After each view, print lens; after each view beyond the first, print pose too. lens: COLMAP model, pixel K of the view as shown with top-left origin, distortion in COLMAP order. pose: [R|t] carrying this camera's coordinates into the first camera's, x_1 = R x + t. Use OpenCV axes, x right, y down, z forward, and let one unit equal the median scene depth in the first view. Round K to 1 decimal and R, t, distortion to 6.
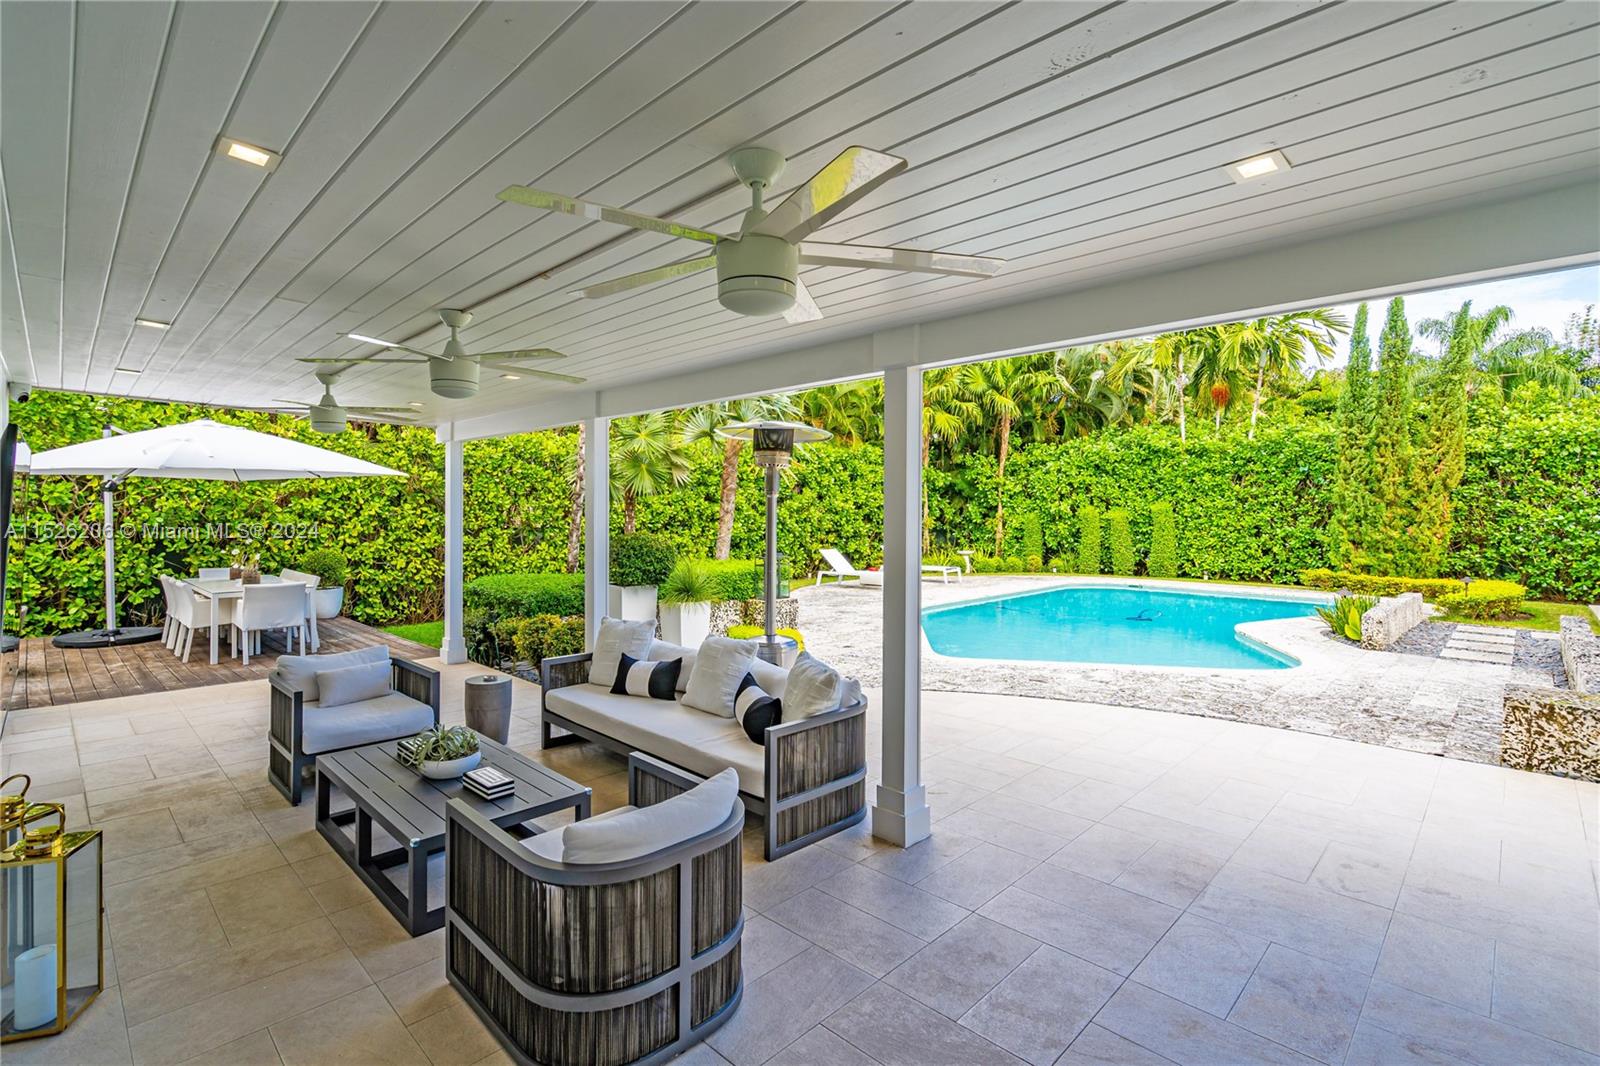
lens RADIAL K [[738.6, 0, 825.0], [0, 738.6, 508.0], [0, 0, 1]] dist [0.004601, 0.000981]
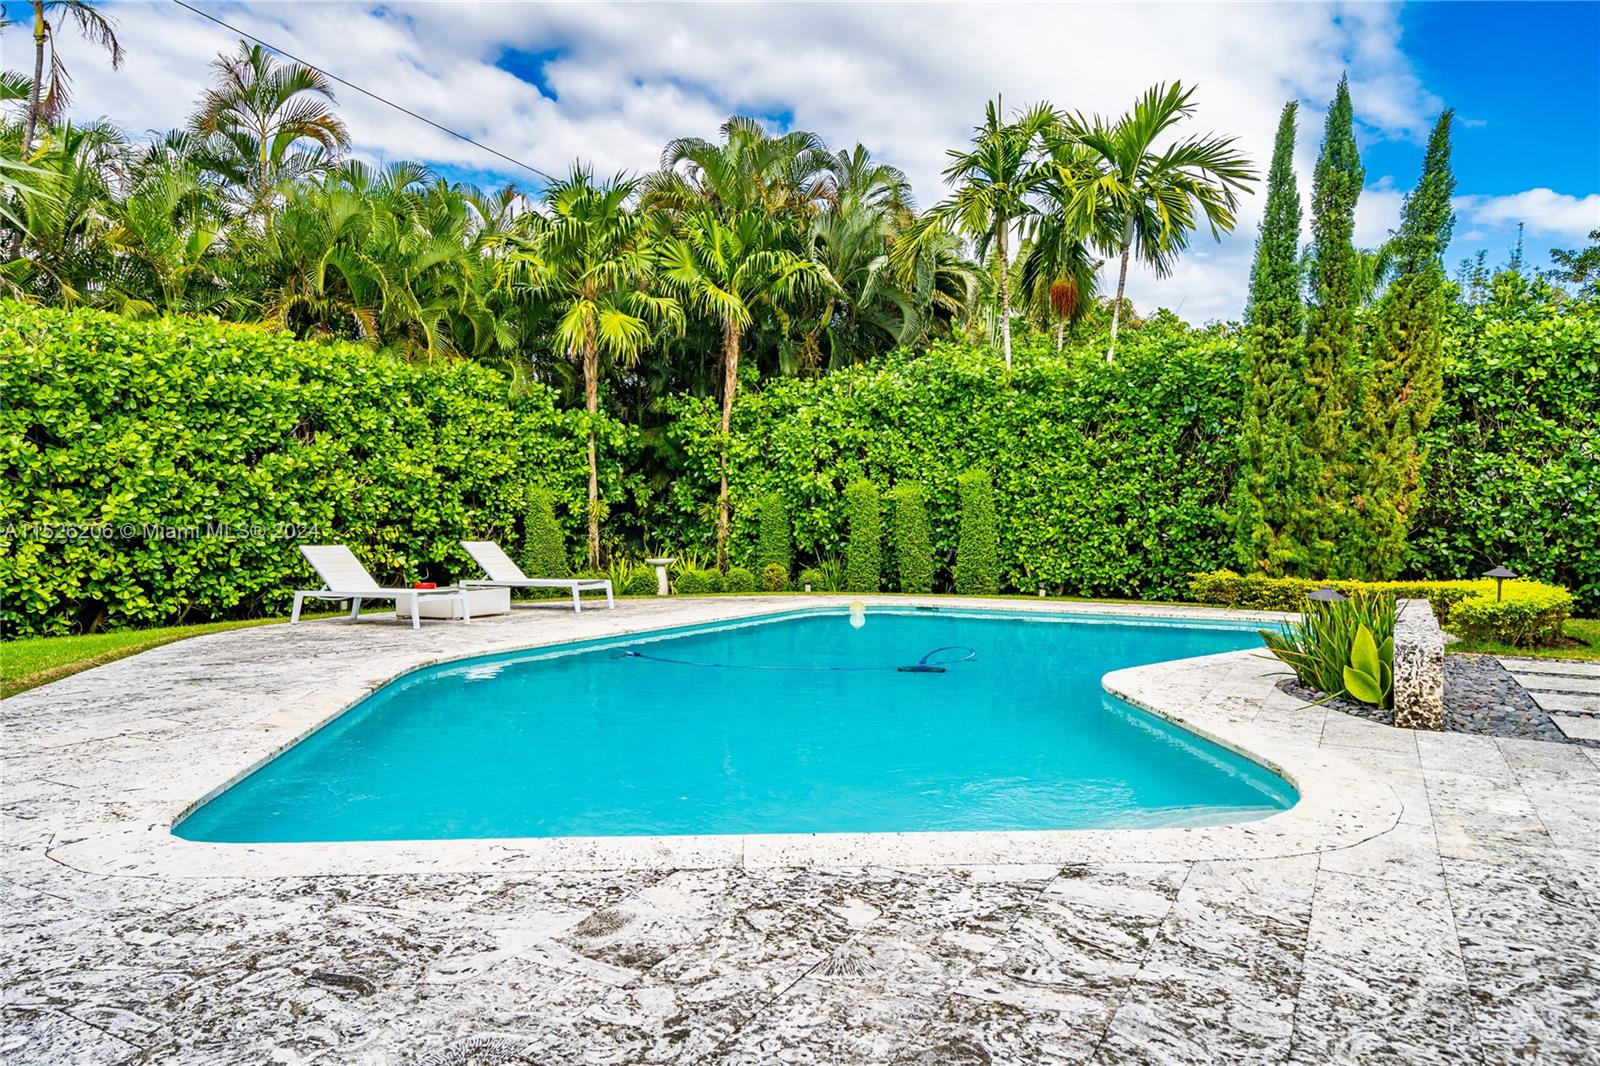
lens RADIAL K [[1013.7, 0, 803.9], [0, 1013.7, 531.7], [0, 0, 1]] dist [0.019630, 0.002947]
pose [[0.970088, -0.004459, 0.242711, 0.130858], [0.002283, 0.999955, 0.009246, 0.036929], [-0.242741, -0.008415, 0.970055, 0.254677]]
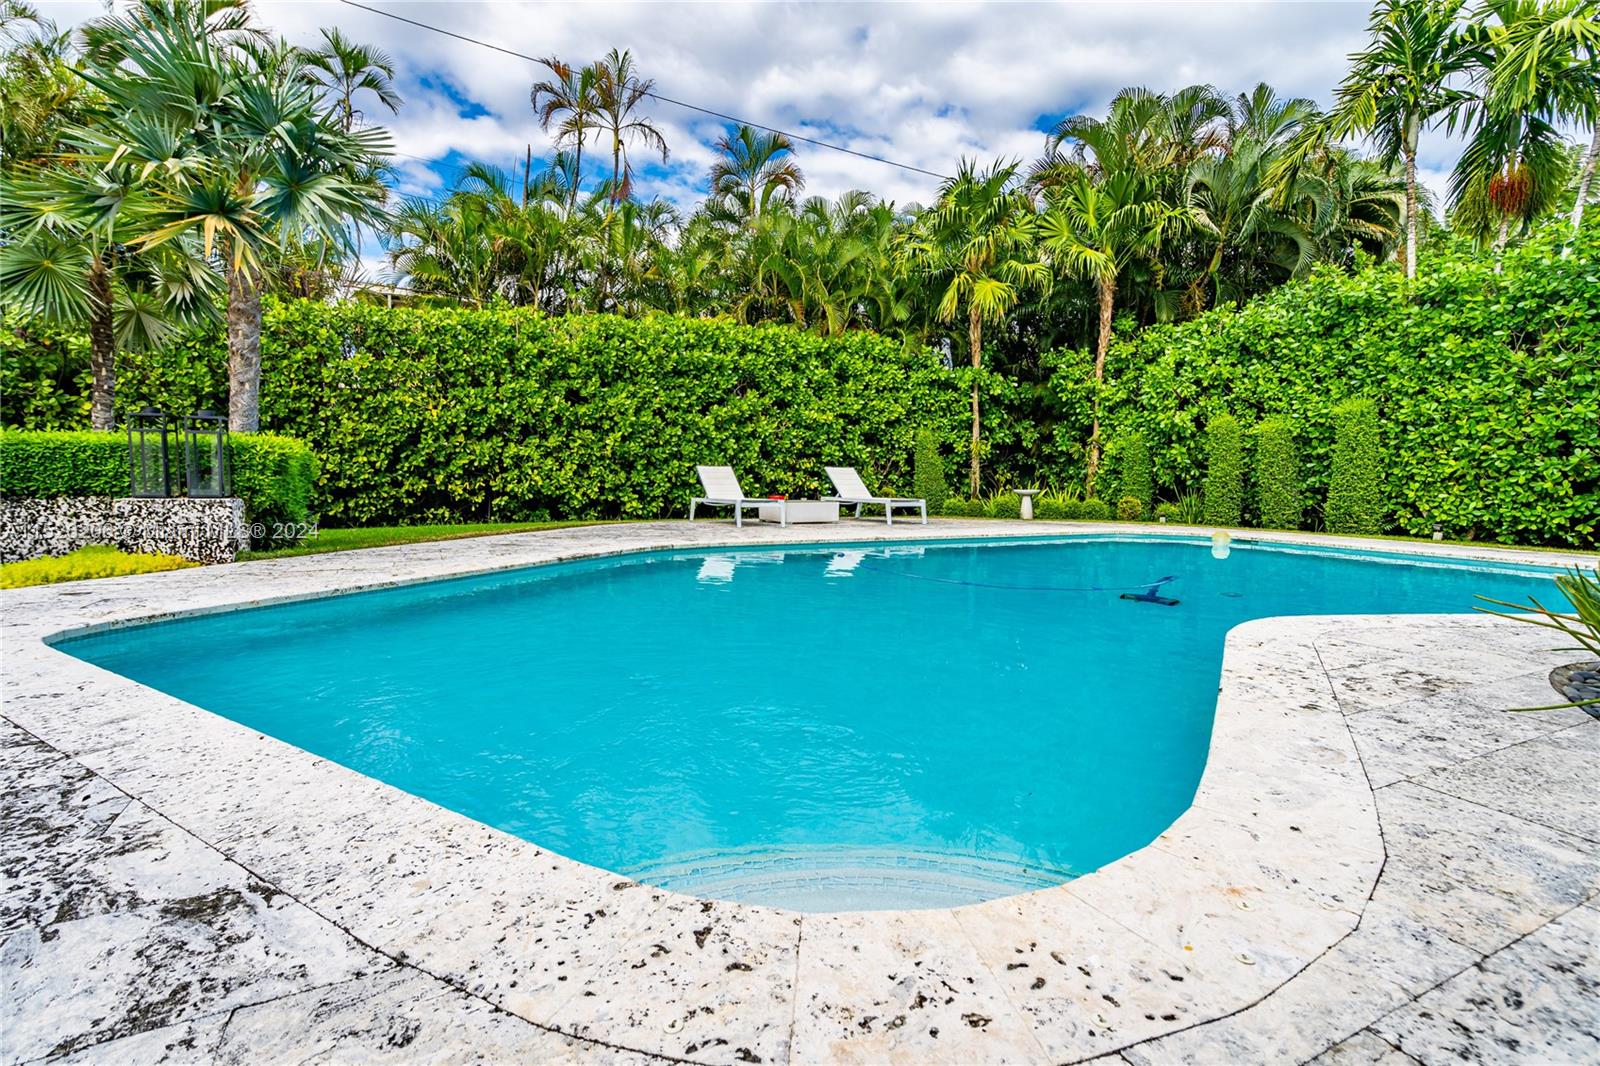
lens RADIAL K [[738.6, 0, 796.0], [0, 738.6, 514.8], [0, 0, 1]] dist [0.004601, 0.000981]
pose [[0.939808, 0.028487, -0.340512, 0.271794], [-0.008927, 0.998226, 0.058872, 0.053179], [0.341585, -0.052288, 0.938395, 0.357414]]
